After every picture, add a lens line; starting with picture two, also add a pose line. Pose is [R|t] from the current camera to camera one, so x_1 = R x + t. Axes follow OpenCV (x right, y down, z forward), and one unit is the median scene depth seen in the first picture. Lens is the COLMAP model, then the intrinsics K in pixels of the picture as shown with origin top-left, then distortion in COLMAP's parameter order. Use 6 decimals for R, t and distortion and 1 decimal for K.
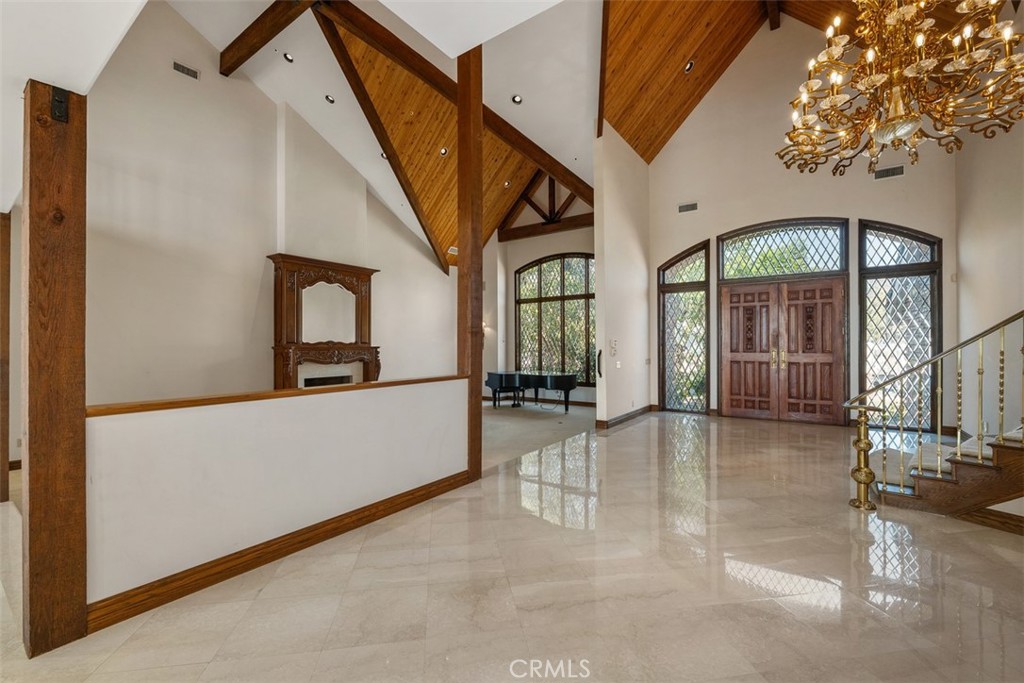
lens RADIAL K [[418.5, 0, 509.7], [0, 418.5, 342.0], [0, 0, 1]] dist [-0.016156, -0.000017]
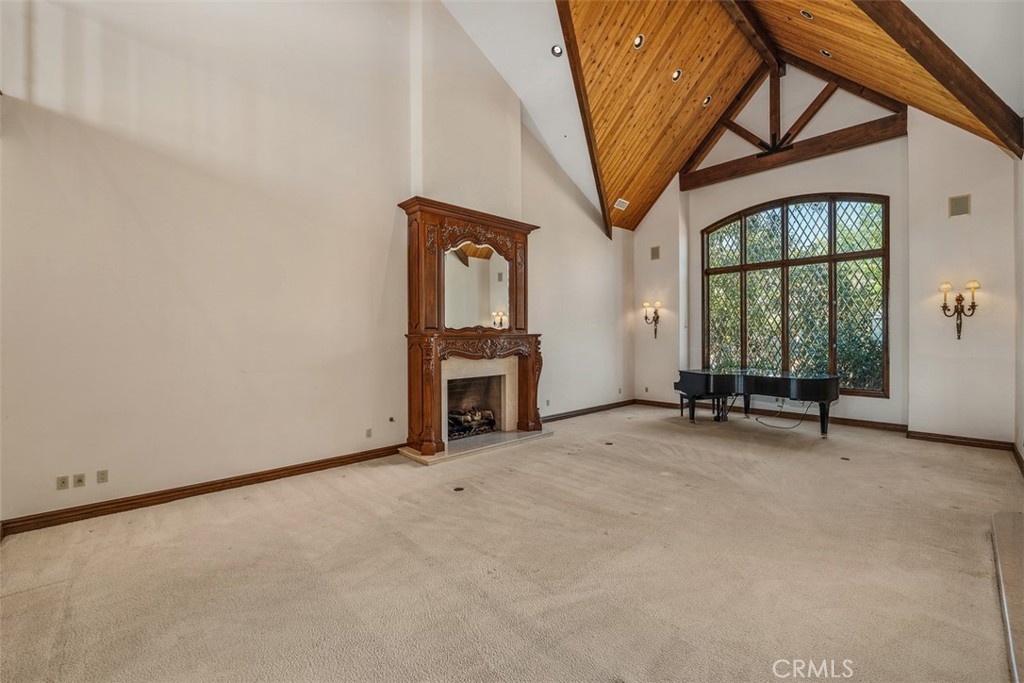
lens RADIAL K [[418.5, 0, 514.4], [0, 418.5, 339.9], [0, 0, 1]] dist [-0.016156, -0.000017]
pose [[0.981398, -0.000744, -0.191985, -0.209111], [0.004290, 0.999828, 0.018053, 0.007478], [0.191939, -0.018541, 0.981232, 0.280312]]
